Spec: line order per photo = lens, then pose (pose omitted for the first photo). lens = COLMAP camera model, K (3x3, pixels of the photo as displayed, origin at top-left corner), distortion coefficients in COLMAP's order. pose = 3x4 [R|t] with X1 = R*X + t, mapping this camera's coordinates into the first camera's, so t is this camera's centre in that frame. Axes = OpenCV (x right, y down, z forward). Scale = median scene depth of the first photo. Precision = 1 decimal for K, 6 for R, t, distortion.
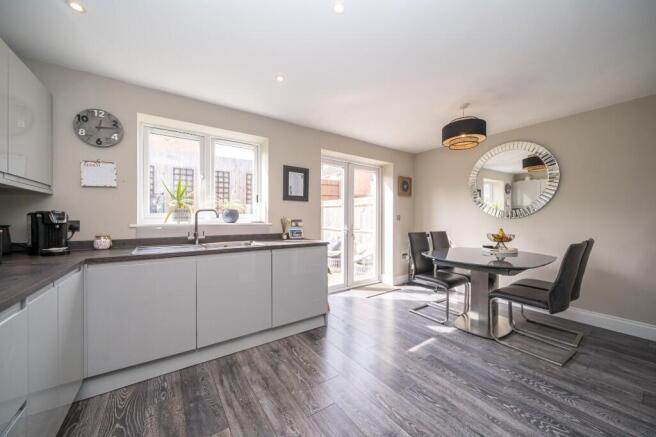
lens RADIAL K [[240.3, 0, 328.0], [0, 240.3, 218.5], [0, 0, 1]] dist [-0.001444, -0.000152]
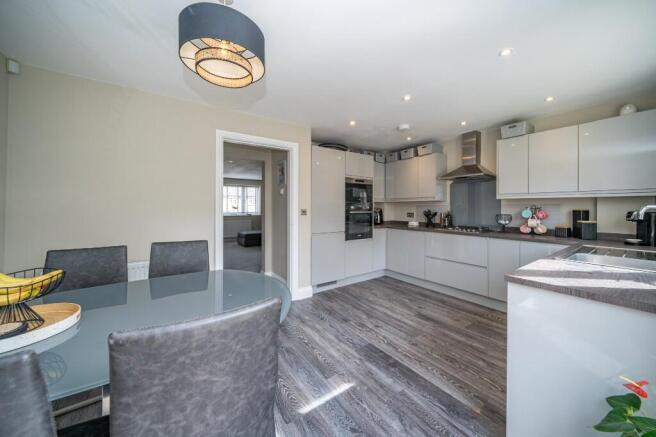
lens RADIAL K [[241.4, 0, 326.4], [0, 241.4, 207.0], [0, 0, 1]] dist [-0.000102, -0.000031]
pose [[-0.999967, -0.002742, -0.007643, 0.314542], [-0.002769, 0.999990, 0.003616, -0.030130], [0.007633, 0.003637, -0.999964, 1.335055]]
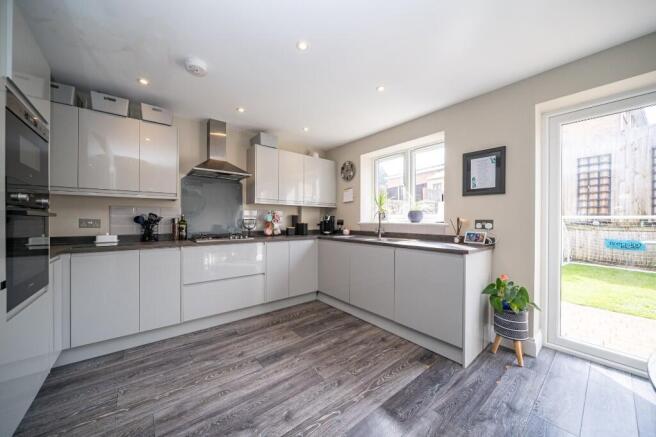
lens RADIAL K [[230.6, 0, 330.7], [0, 230.6, 219.4], [0, 0, 1]] dist [-0.001779, -0.000209]
pose [[0.082582, -0.003233, -0.996579, 0.592993], [-0.006873, 0.999969, -0.003814, 0.010472], [0.996561, 0.007164, 0.082557, 0.498463]]
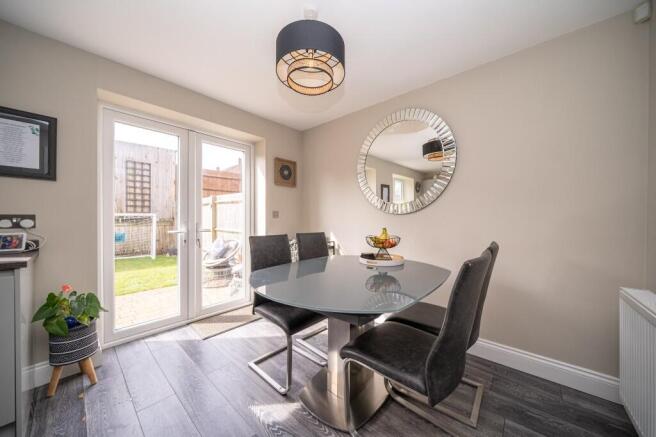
lens RADIAL K [[230.6, 0, 330.7], [0, 230.6, 219.4], [0, 0, 1]] dist [-0.001779, -0.000209]
pose [[0.970936, -0.001148, 0.239338, 0.422080], [0.000989, 0.999999, 0.000787, 0.016475], [-0.239338, -0.000528, 0.970936, 0.407315]]
